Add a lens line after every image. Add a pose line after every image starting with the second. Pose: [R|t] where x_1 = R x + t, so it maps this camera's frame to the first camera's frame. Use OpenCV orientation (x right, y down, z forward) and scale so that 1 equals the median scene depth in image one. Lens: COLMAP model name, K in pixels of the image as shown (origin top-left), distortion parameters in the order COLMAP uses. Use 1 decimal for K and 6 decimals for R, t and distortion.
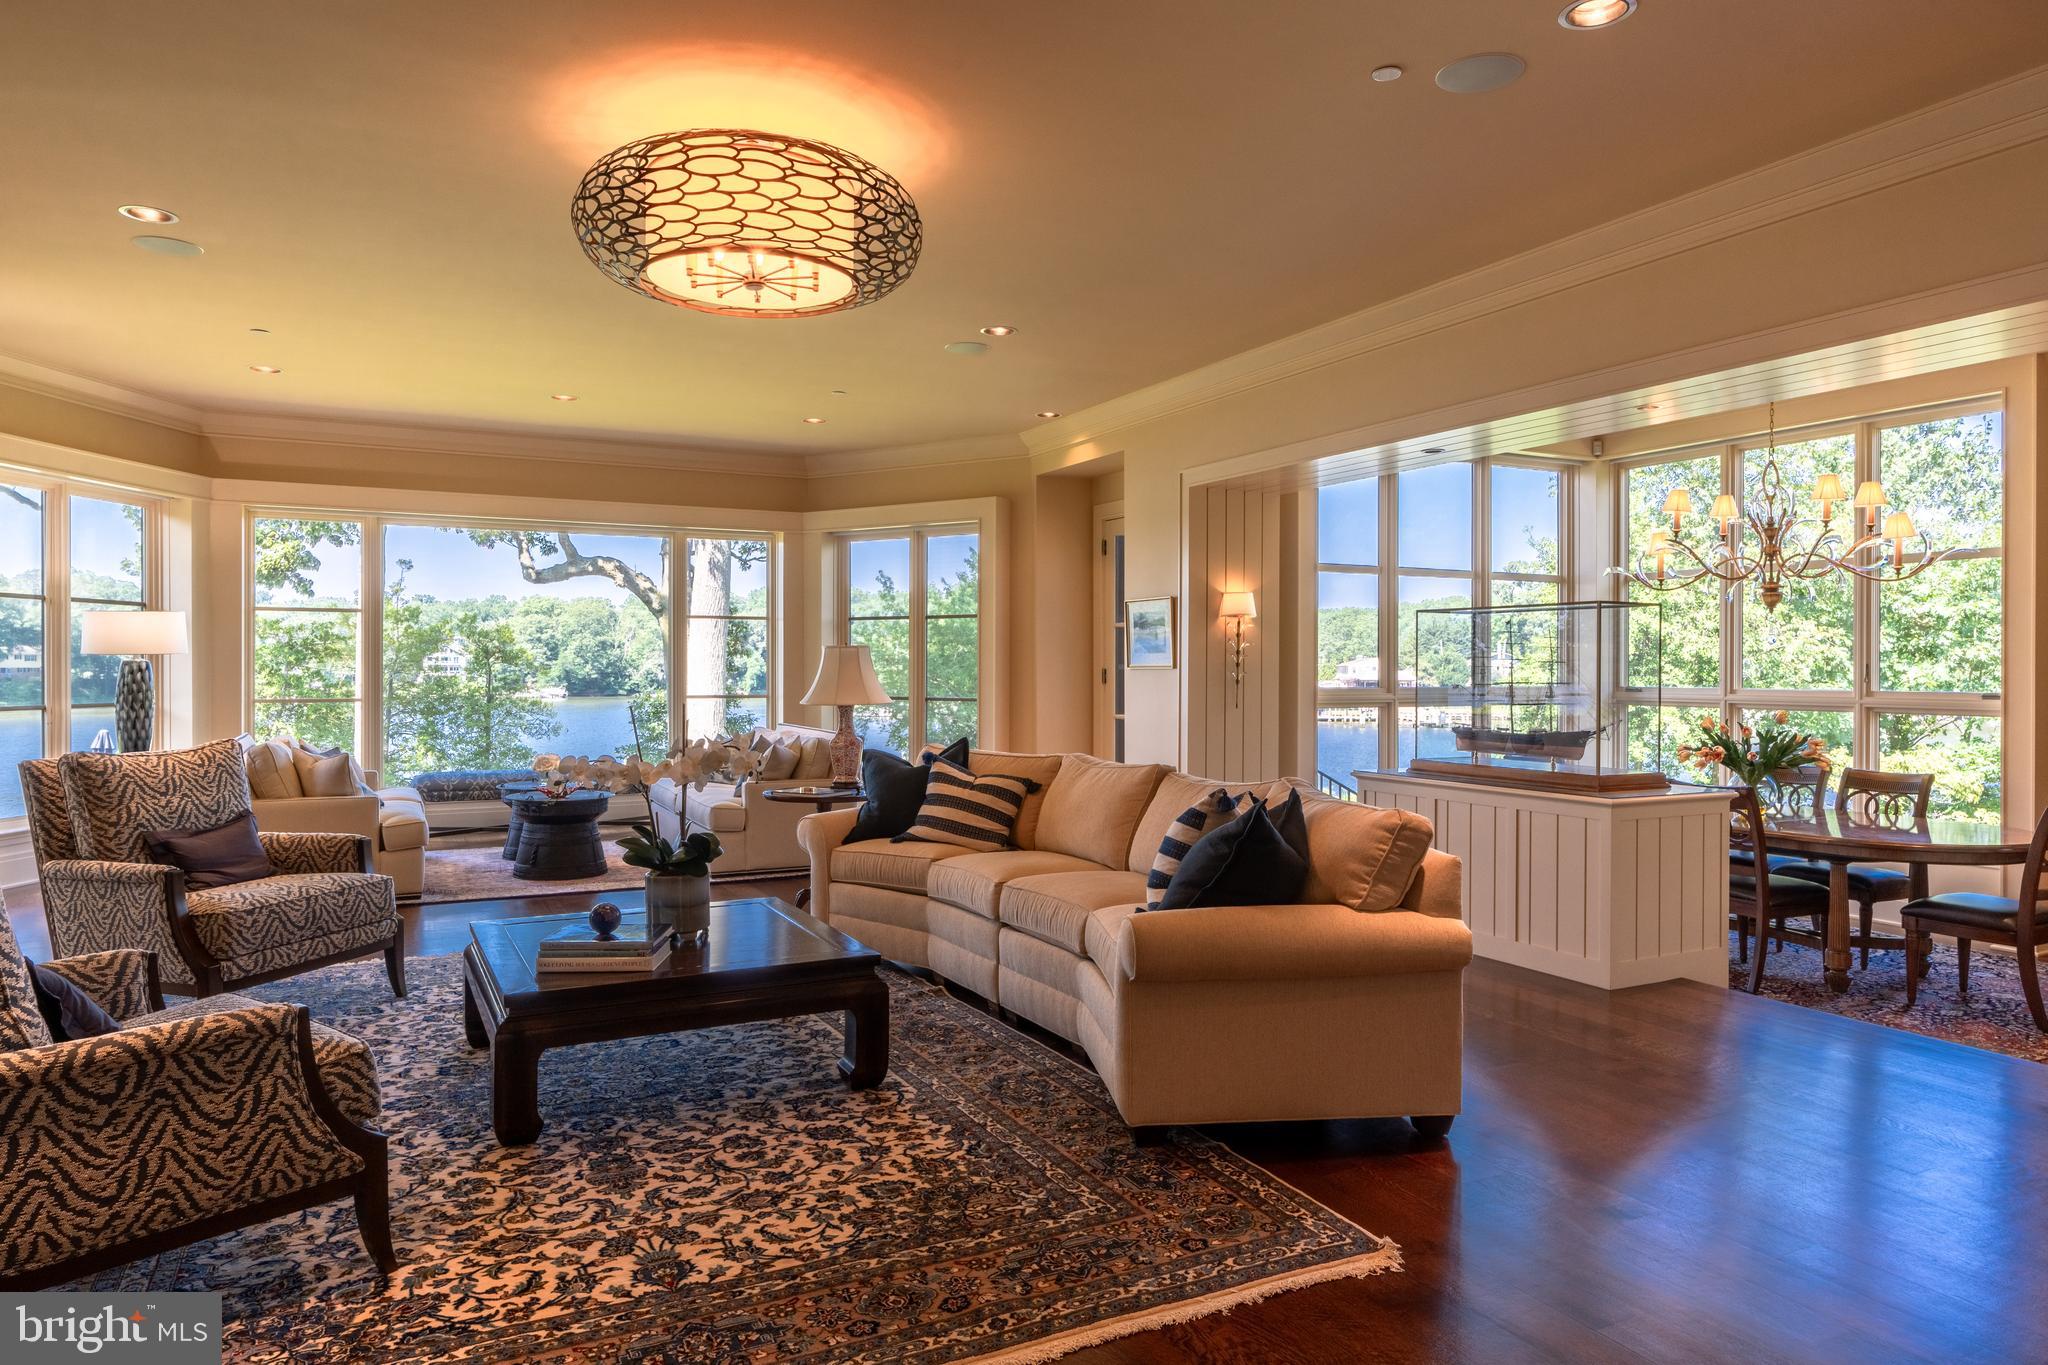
lens RADIAL K [[1258.1, 0, 1022.0], [0, 1258.1, 677.1], [0, 0, 1]] dist [0.001055, 0.000041]
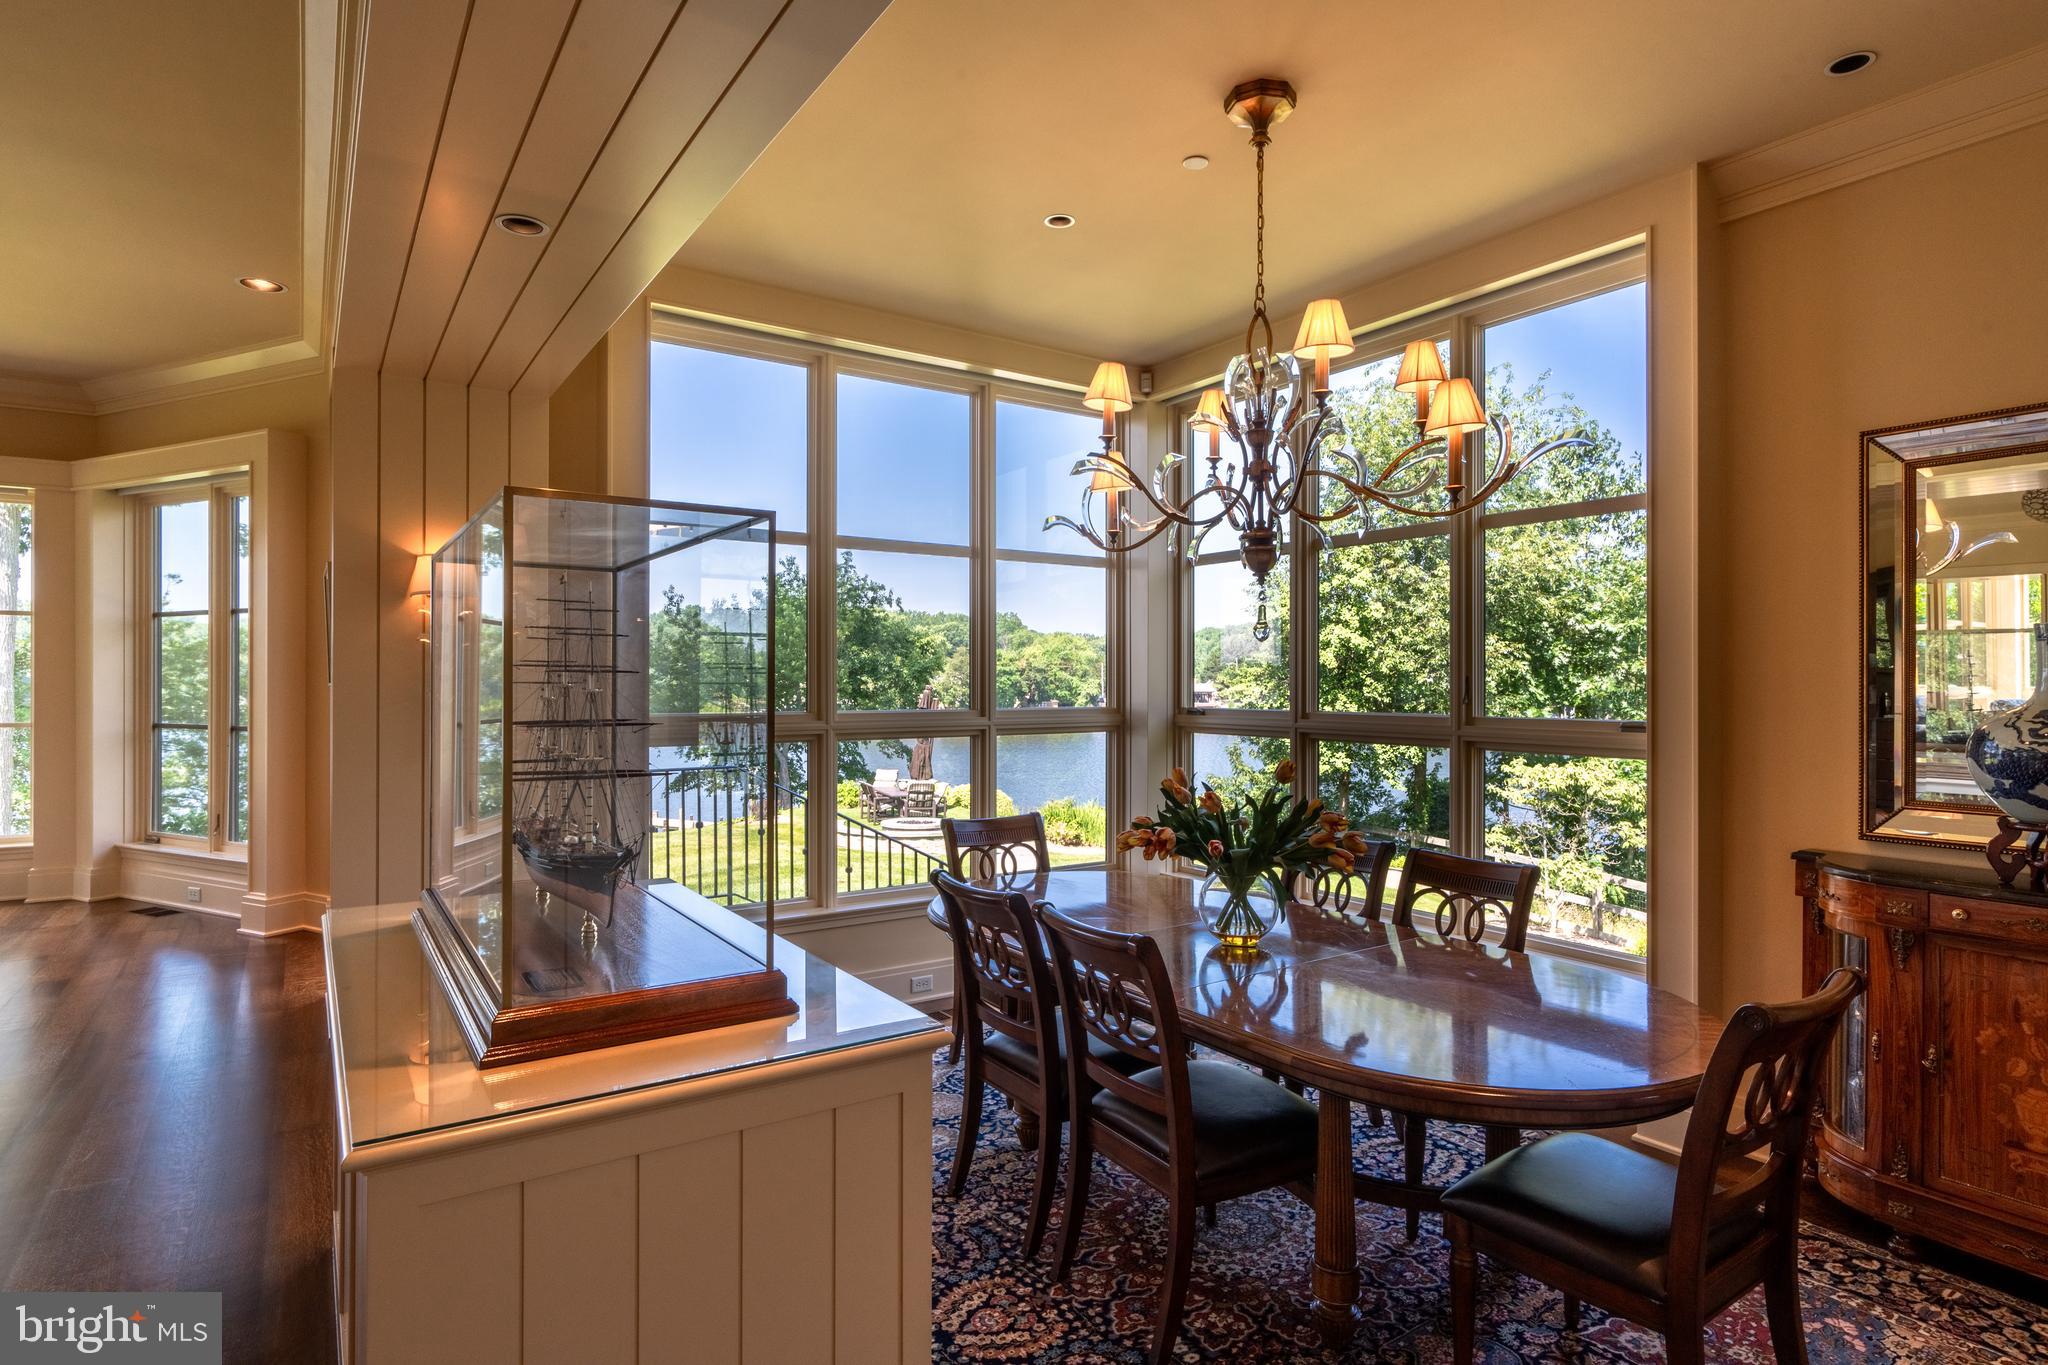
lens RADIAL K [[1070.2, 0, 1024.0], [0, 1070.2, 682.5], [0, 0, 1]] dist [-0.016471, 0.021129]
pose [[0.992824, -0.001996, 0.119566, 0.272956], [0.002768, 0.999976, -0.006290, -0.003037], [-0.119550, 0.006576, 0.992806, 0.342312]]
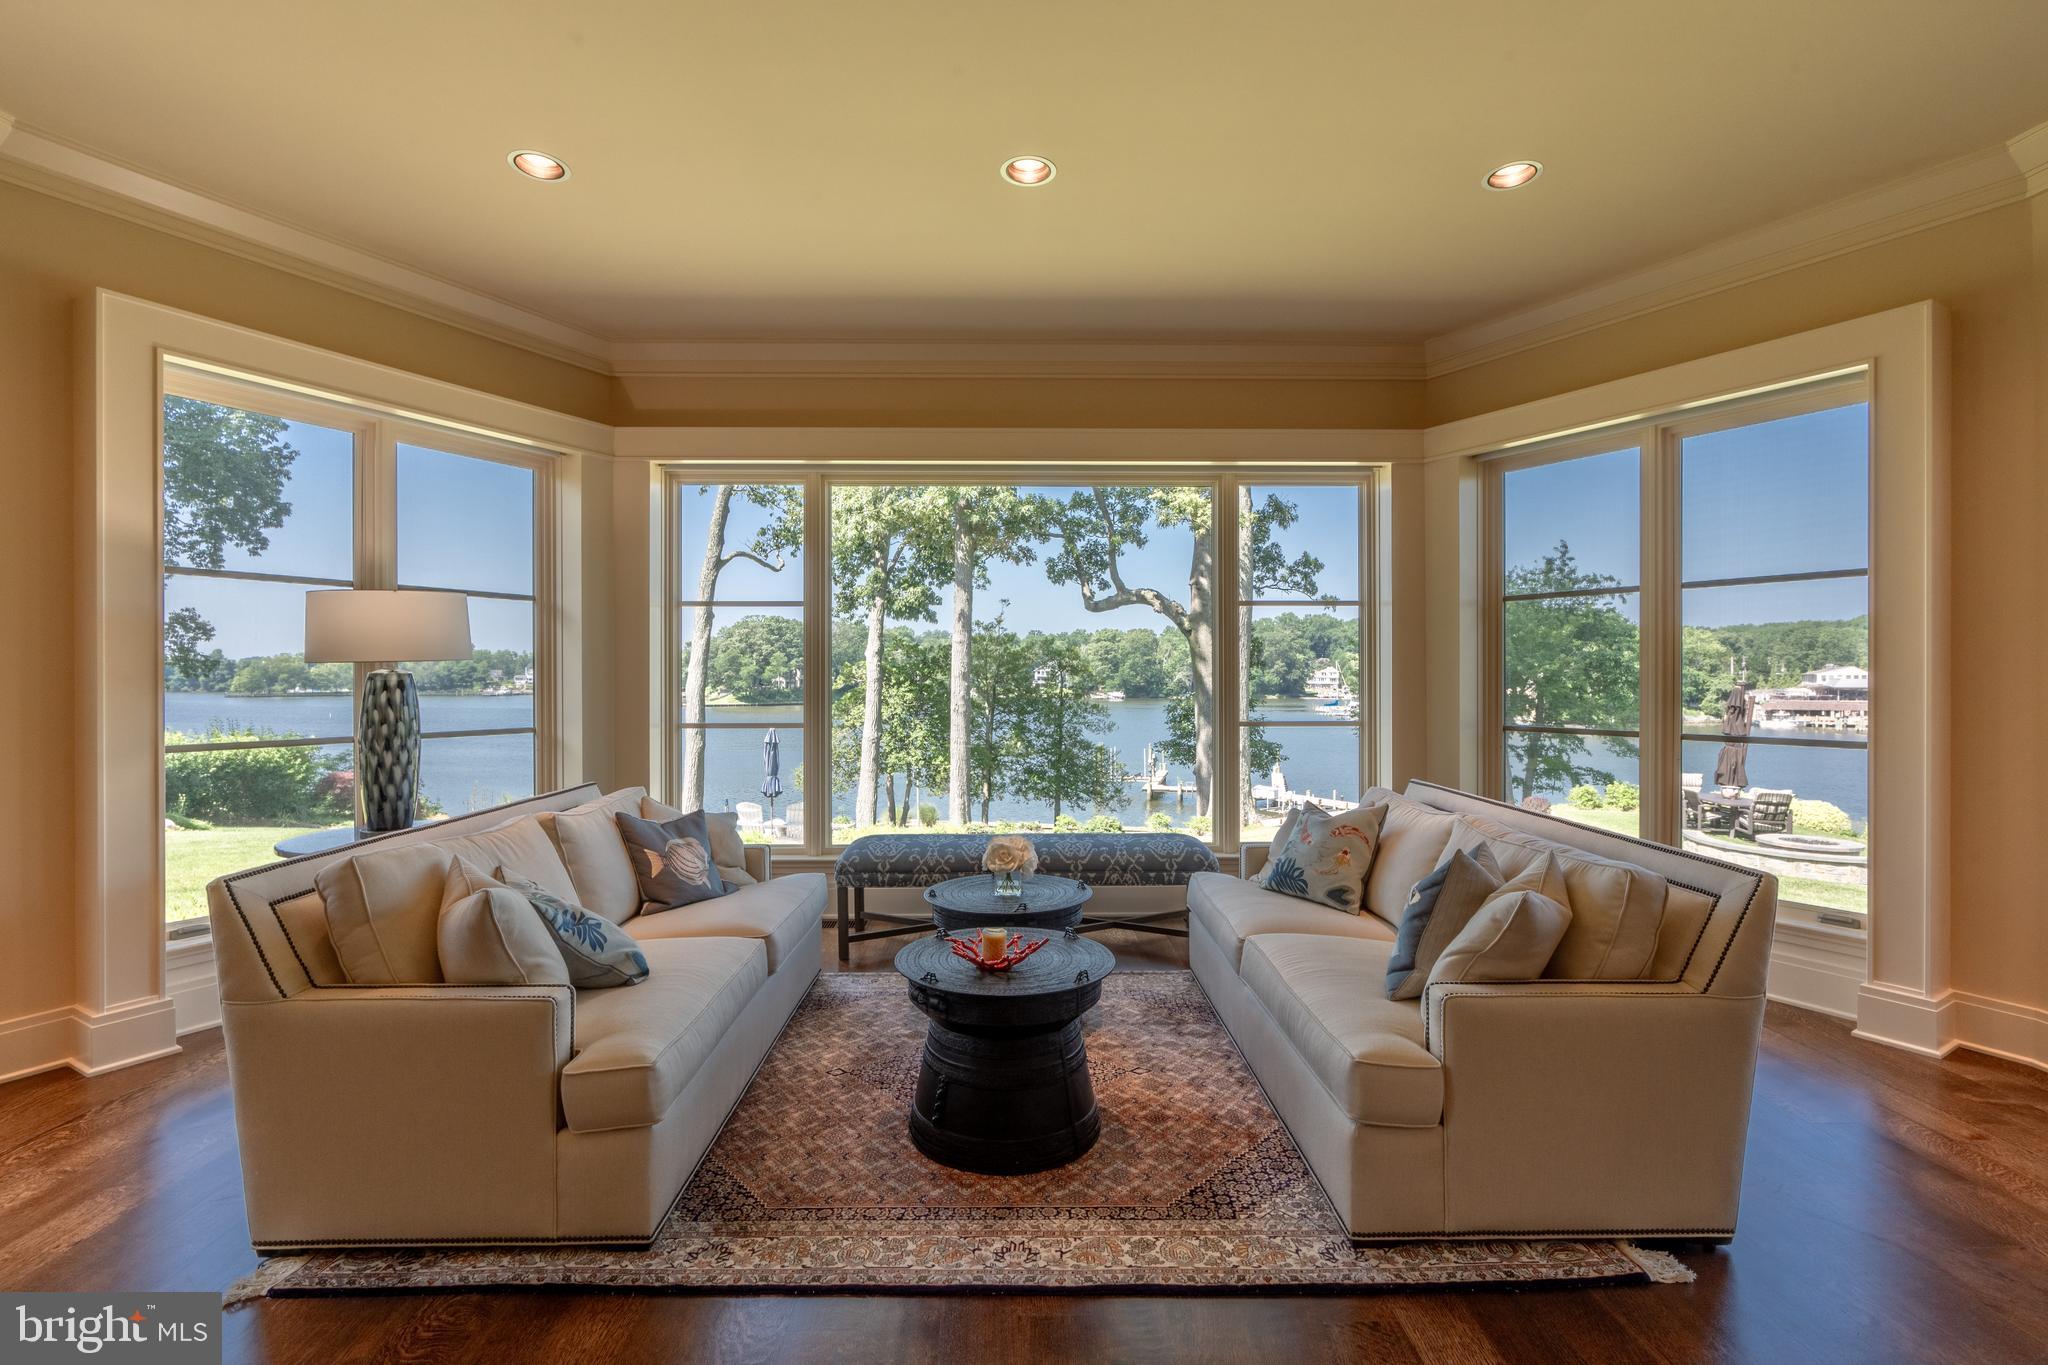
lens RADIAL K [[917.9, 0, 1024.0], [0, 917.9, 682.5], [0, 0, 1]] dist [-0.003788, 0.000296]
pose [[0.897547, -0.001031, -0.440917, -0.150235], [0.000067, 0.999998, -0.002202, -0.004869], [0.440918, 0.001947, 0.897545, 0.498526]]
